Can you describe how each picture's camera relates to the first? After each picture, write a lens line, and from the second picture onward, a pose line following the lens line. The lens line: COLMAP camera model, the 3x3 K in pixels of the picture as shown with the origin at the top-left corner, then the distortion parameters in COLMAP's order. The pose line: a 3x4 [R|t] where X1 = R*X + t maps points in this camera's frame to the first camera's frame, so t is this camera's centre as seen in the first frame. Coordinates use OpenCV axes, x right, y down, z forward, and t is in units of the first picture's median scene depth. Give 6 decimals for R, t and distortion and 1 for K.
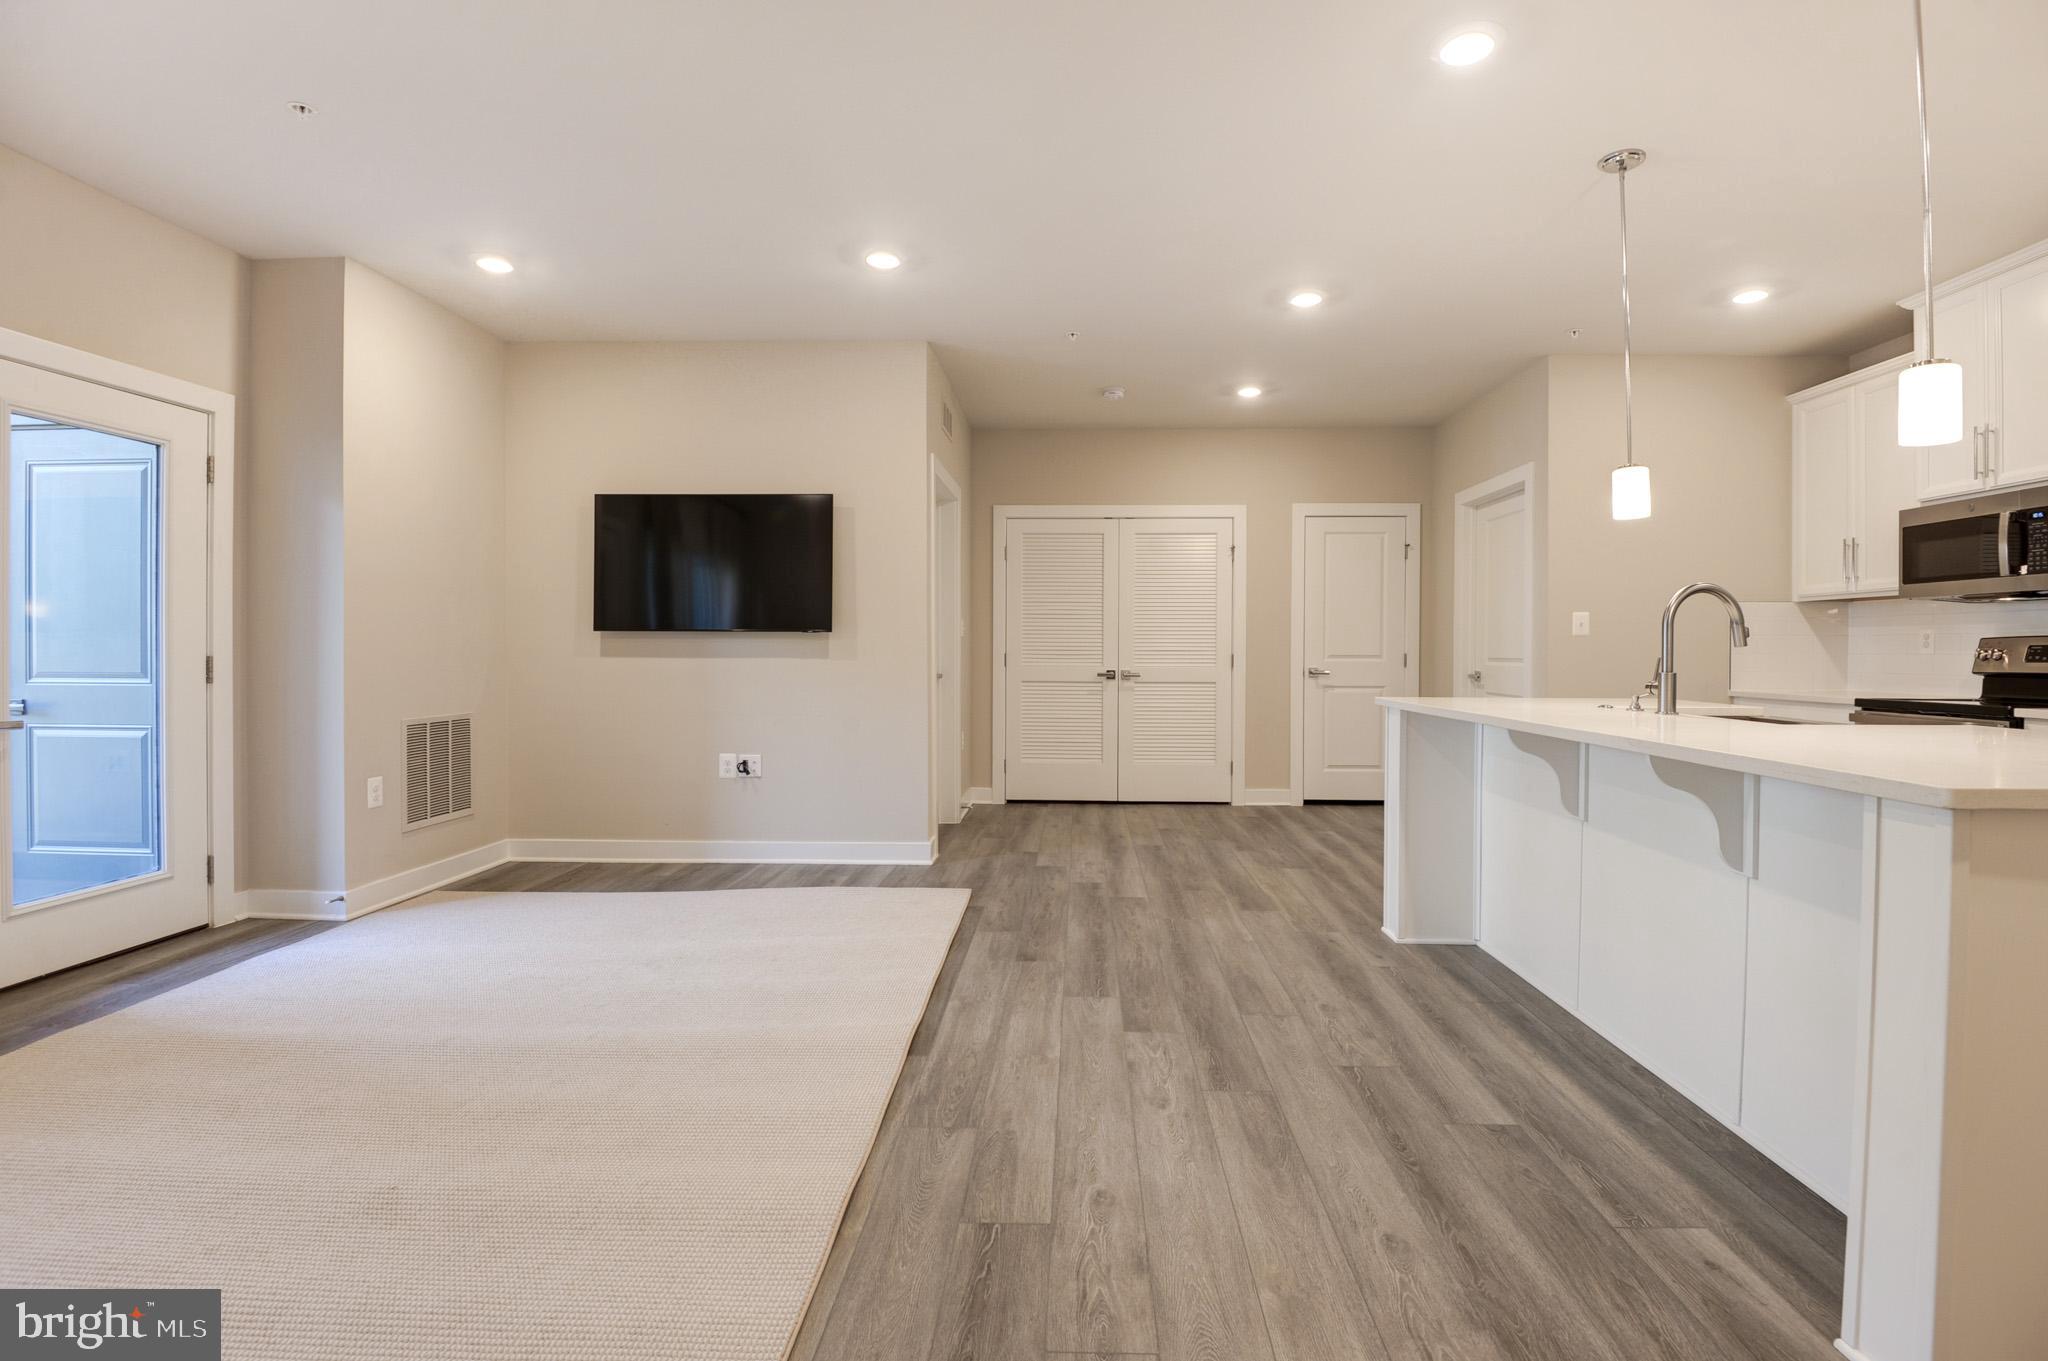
lens RADIAL K [[957.4, 0, 1045.8], [0, 957.4, 657.9], [0, 0, 1]] dist [-0.007891, -0.011443]
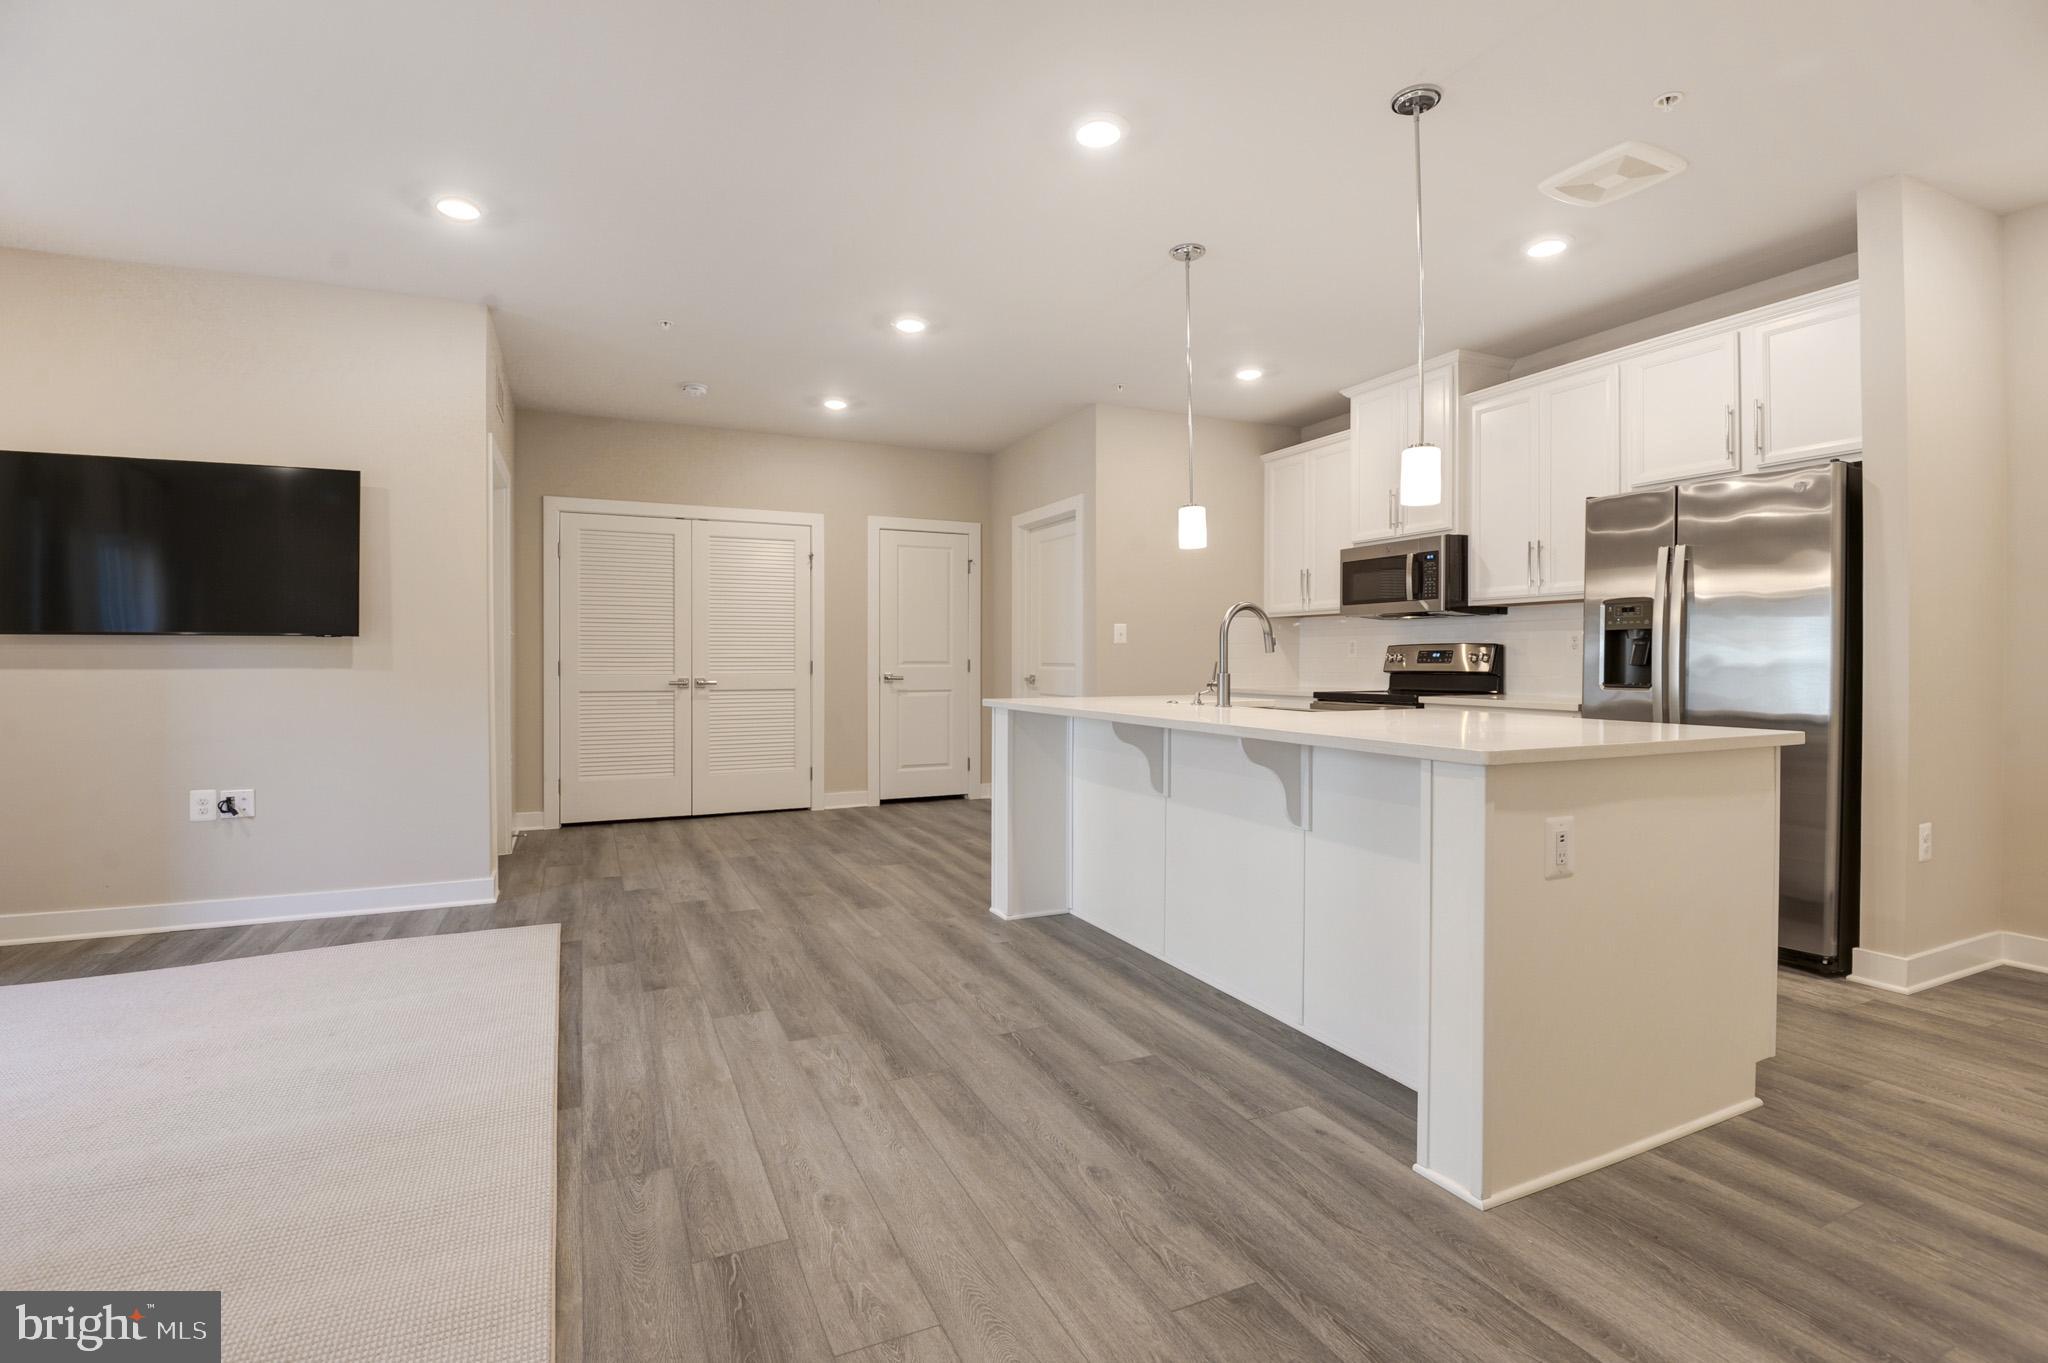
lens RADIAL K [[957.4, 0, 1023.0], [0, 957.4, 659.5], [0, 0, 1]] dist [-0.007891, -0.011443]
pose [[0.893000, -0.003351, 0.450044, -0.107823], [0.006248, 0.999968, -0.004952, 0.002222], [-0.450013, 0.007234, 0.892993, 0.006831]]
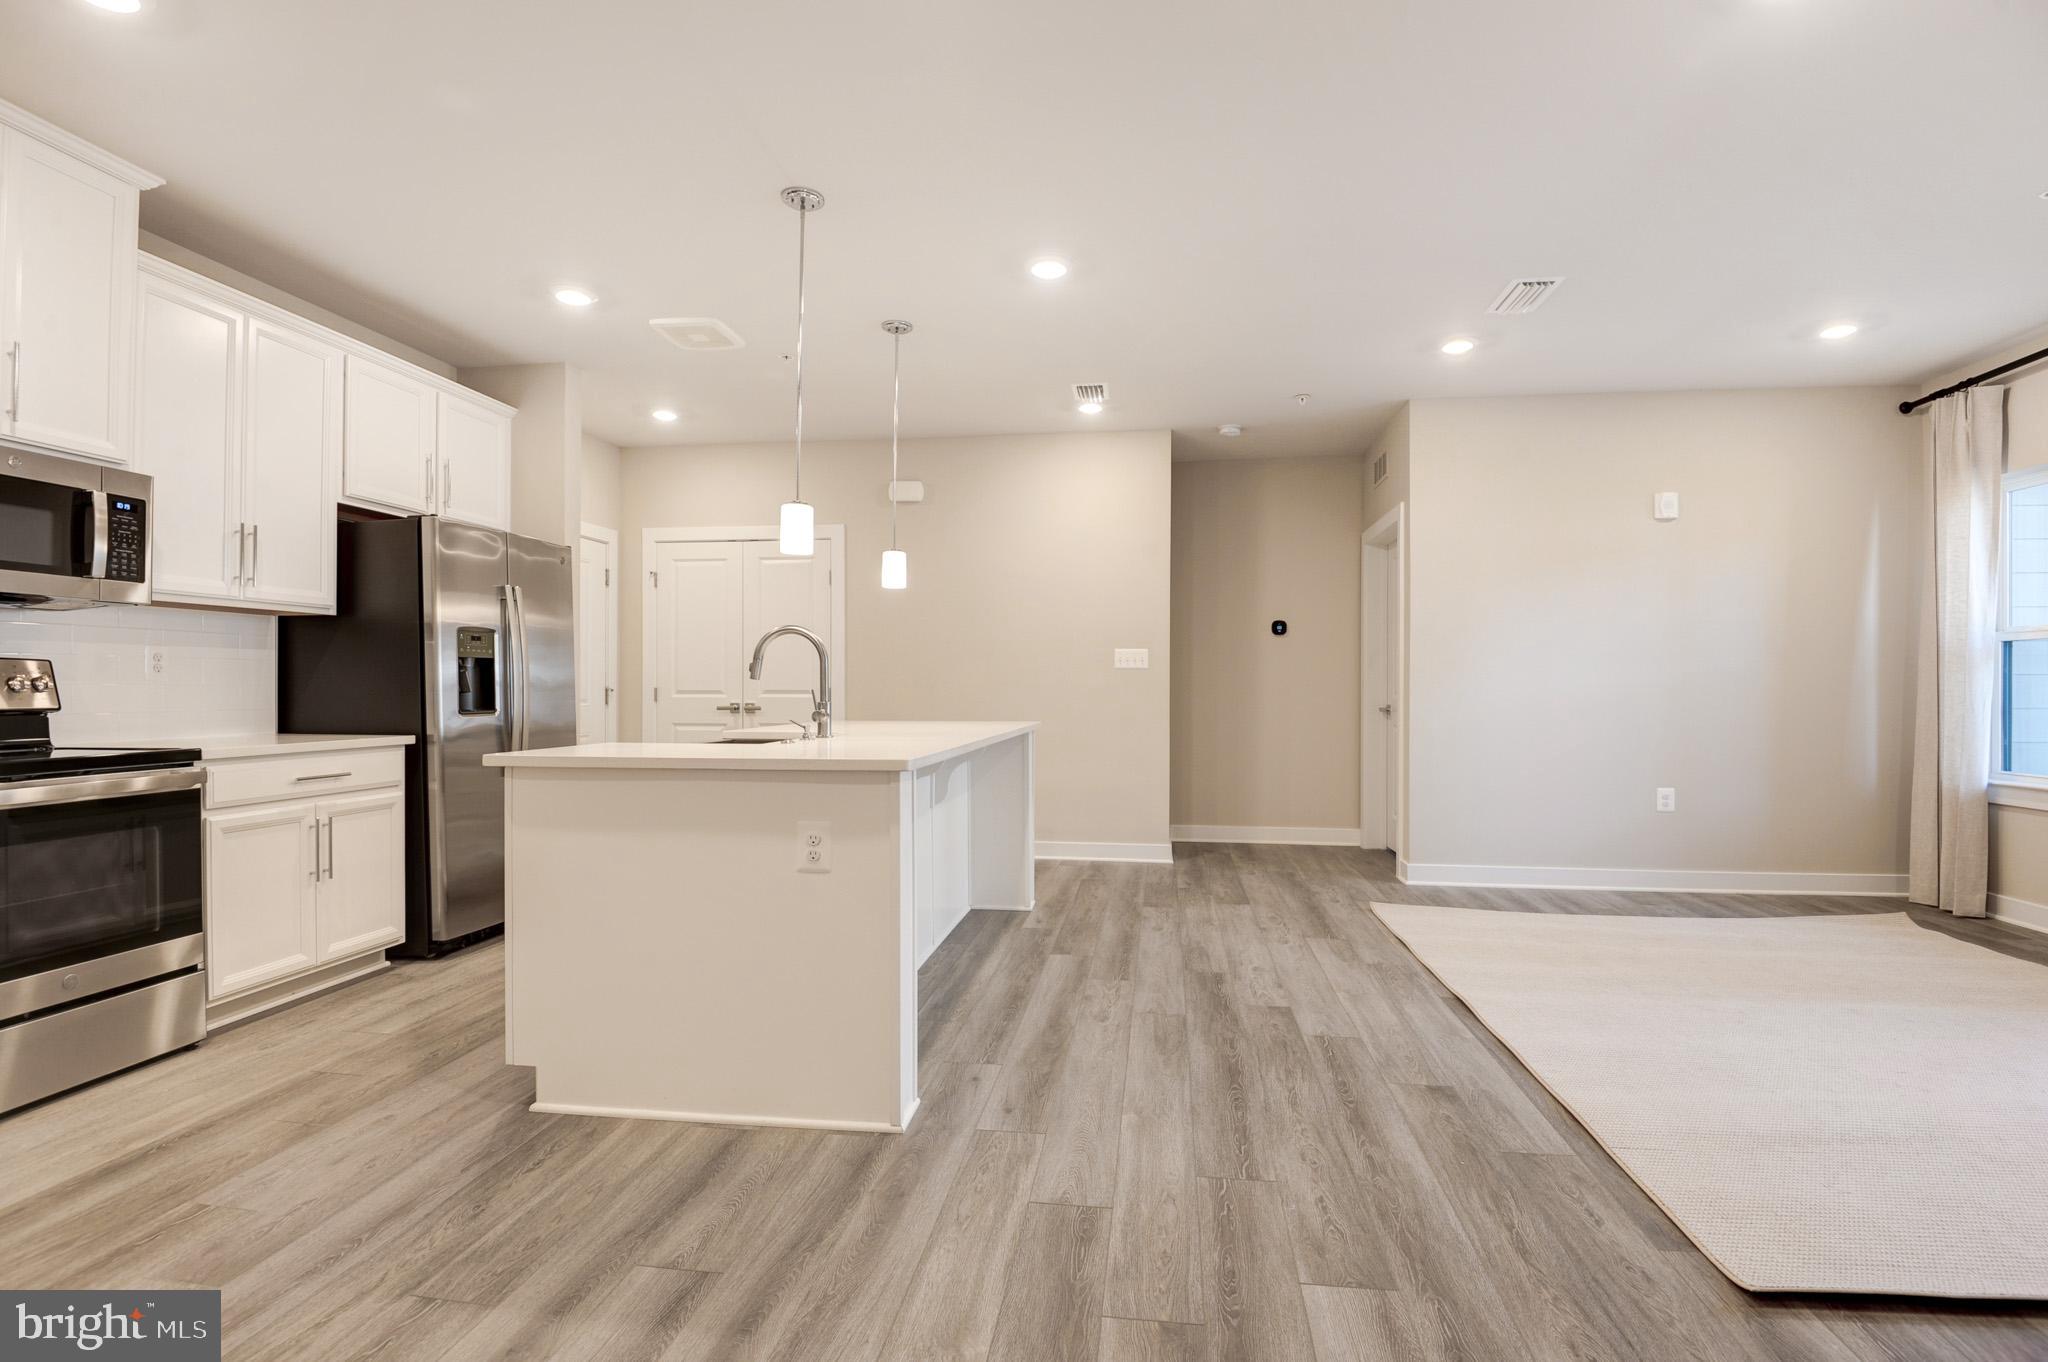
lens RADIAL K [[957.4, 0, 1031.3], [0, 957.4, 680.8], [0, 0, 1]] dist [-0.007891, -0.011443]
pose [[-0.994811, -0.005379, 0.101602, 0.211007], [-0.005022, 0.999980, 0.003775, -0.012956], [-0.101620, 0.003245, -0.994818, 1.643035]]
